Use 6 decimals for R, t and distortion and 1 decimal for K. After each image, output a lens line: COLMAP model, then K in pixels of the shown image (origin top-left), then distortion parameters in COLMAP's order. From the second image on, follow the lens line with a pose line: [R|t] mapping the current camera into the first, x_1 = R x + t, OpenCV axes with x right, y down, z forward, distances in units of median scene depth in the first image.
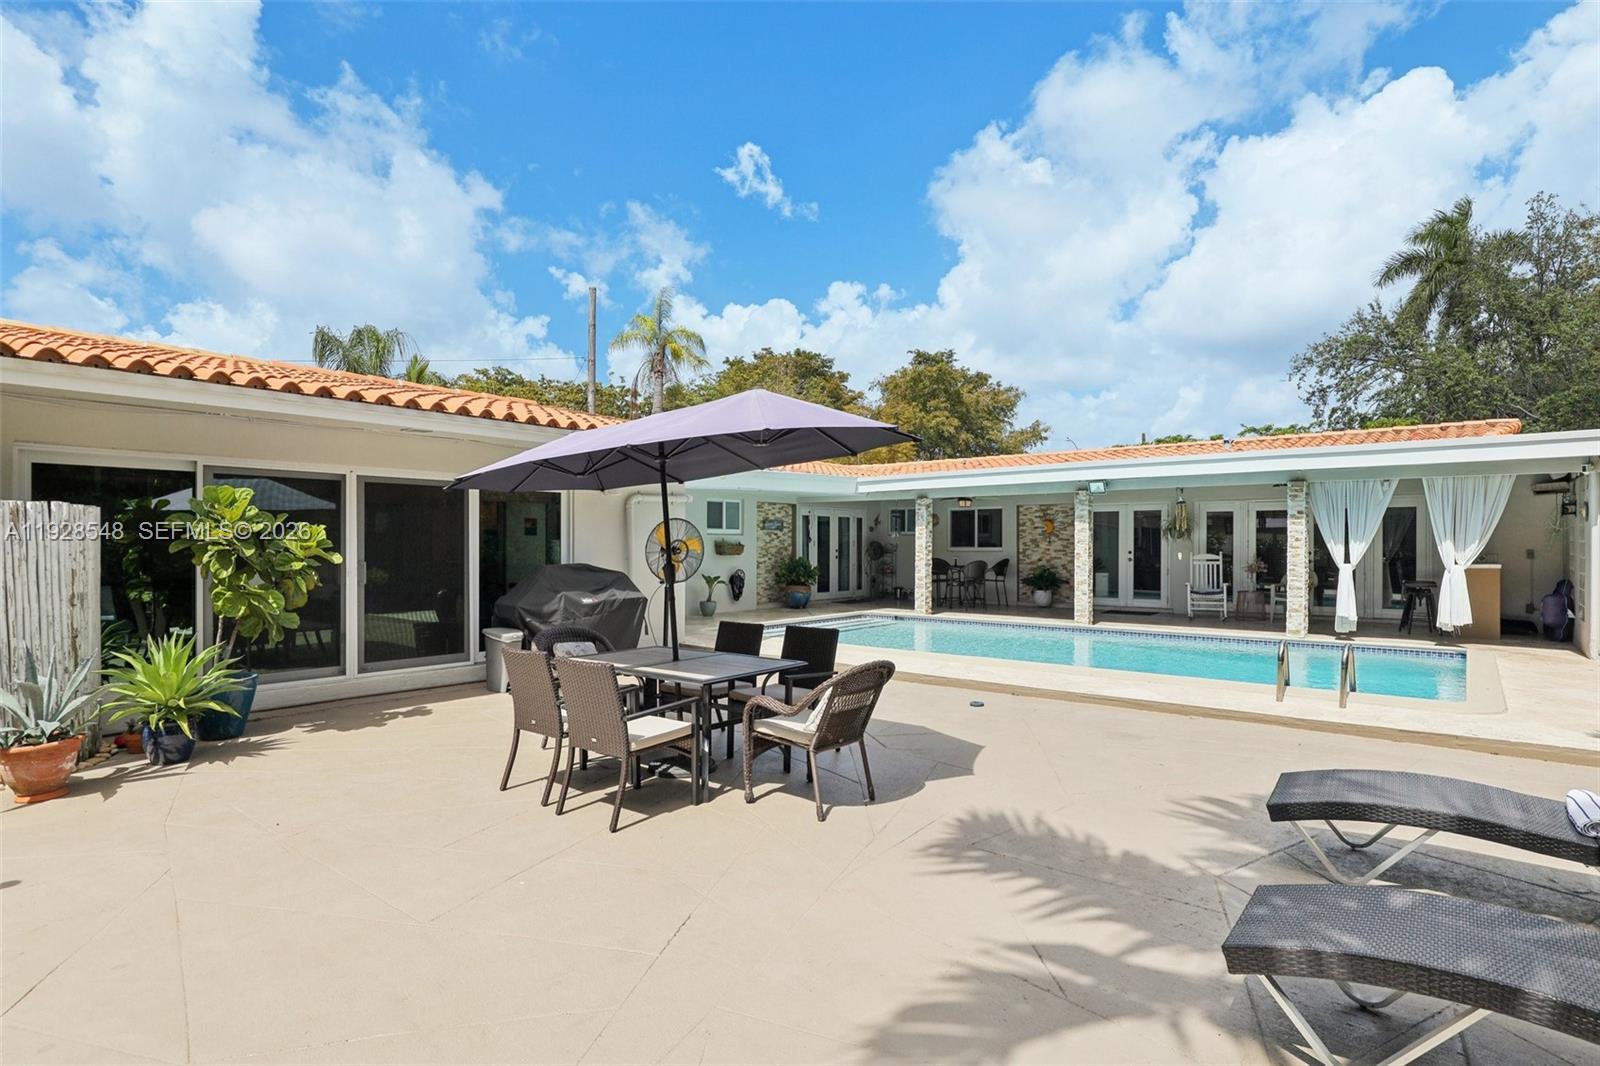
lens RADIAL K [[829.2, 0, 802.4], [0, 829.2, 543.3], [0, 0, 1]] dist [0.000143, -0.002300]
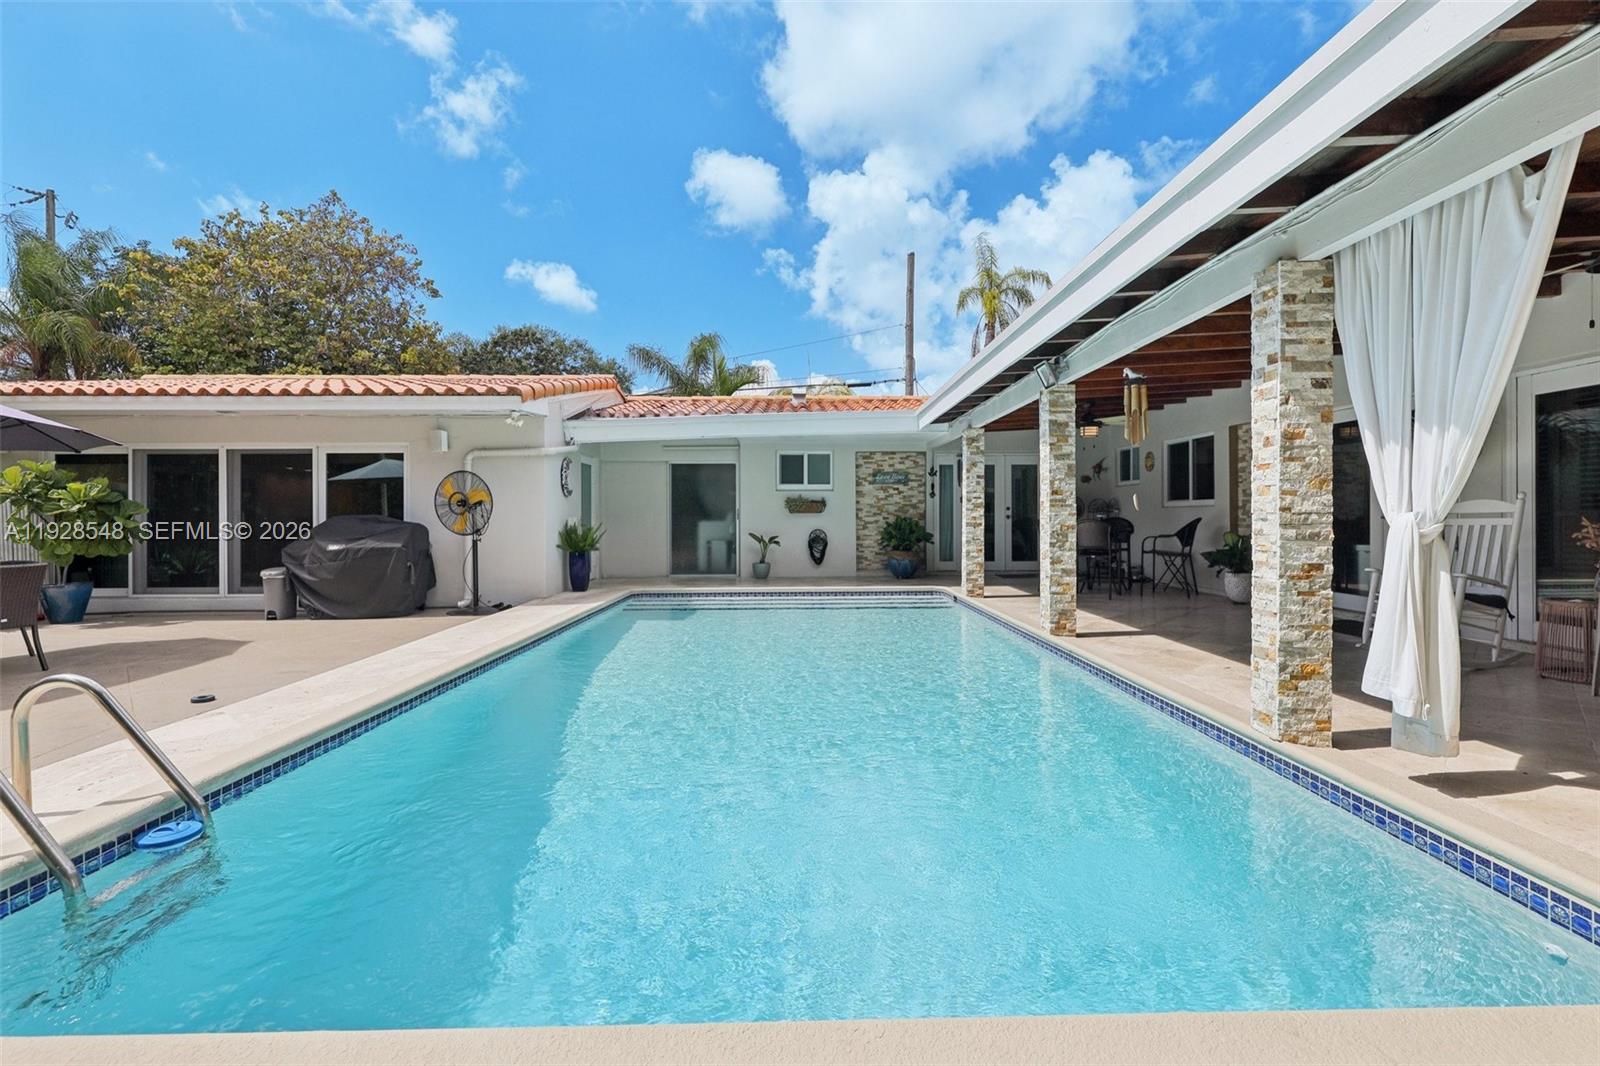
lens RADIAL K [[728.6, 0, 800.9], [0, 728.6, 520.2], [0, 0, 1]] dist [0.001784, 0.001831]
pose [[0.642953, -0.000316, -0.765906, 0.471090], [0.006157, 0.999970, 0.004756, 0.016584], [0.765881, -0.007774, 0.642935, 0.449998]]
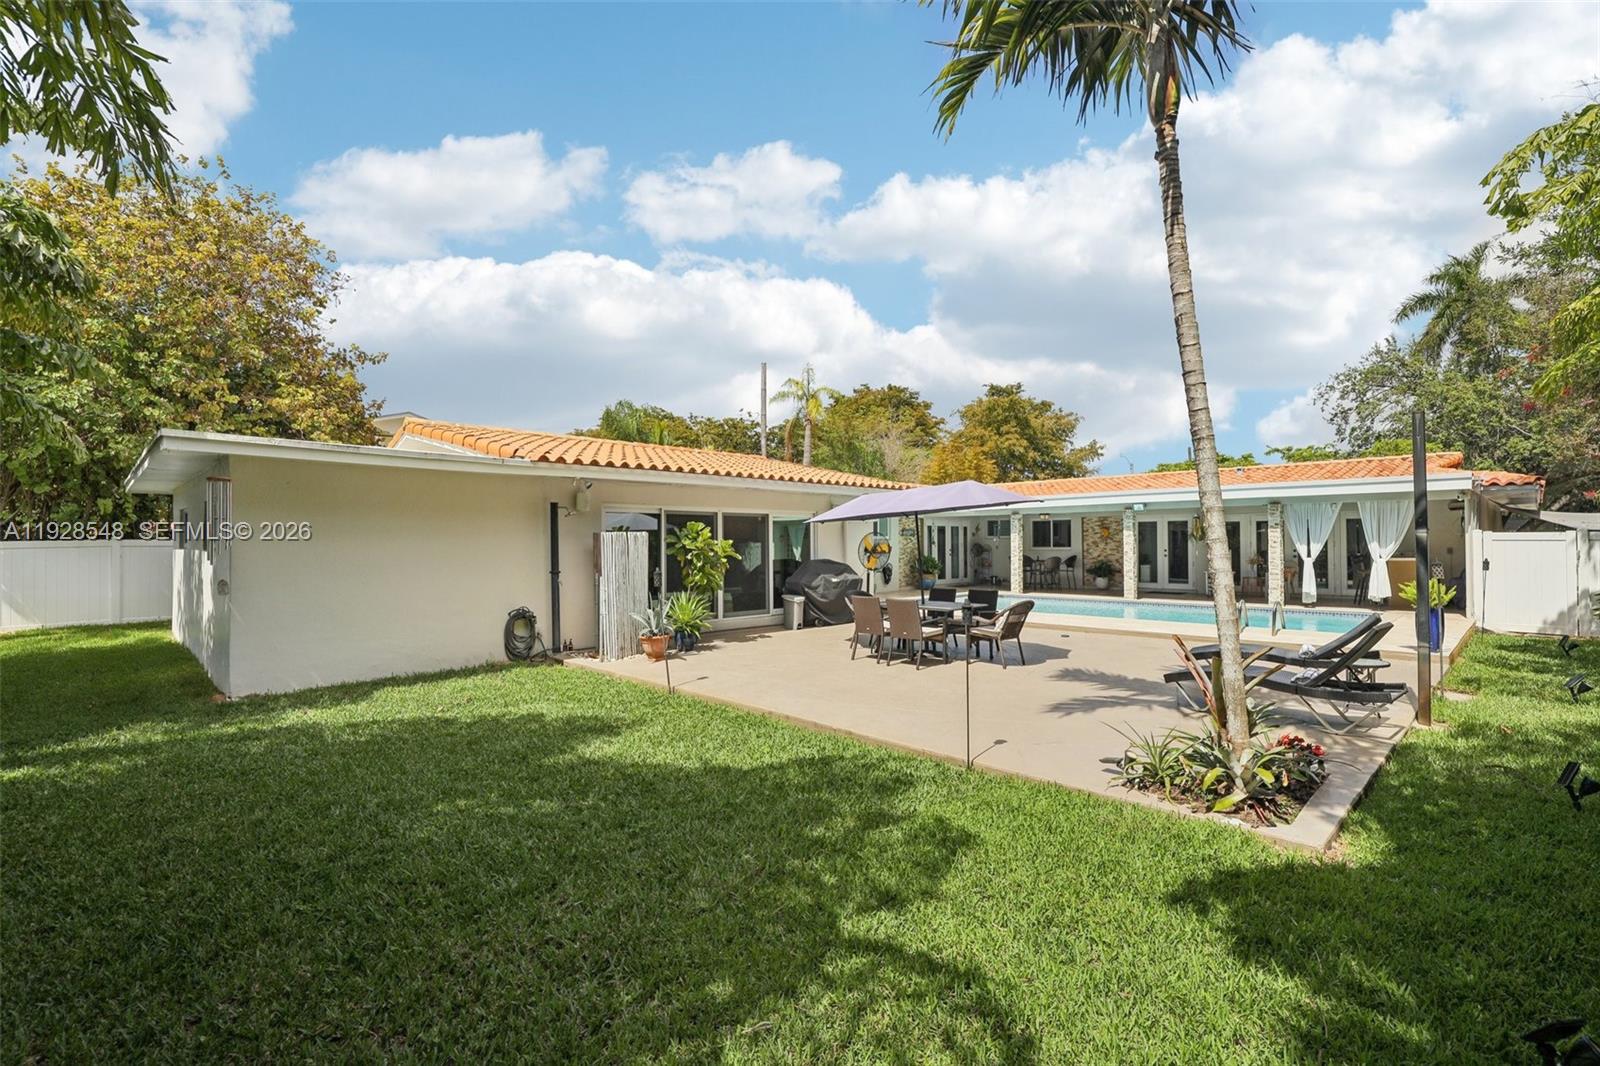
lens RADIAL K [[728.6, 0, 798.5], [0, 728.6, 533.8], [0, 0, 1]] dist [0.001784, 0.001831]
pose [[0.993977, -0.007382, -0.109344, -0.087143], [0.006045, 0.999903, -0.012552, -0.005354], [0.109426, 0.011815, 0.993925, -0.292447]]
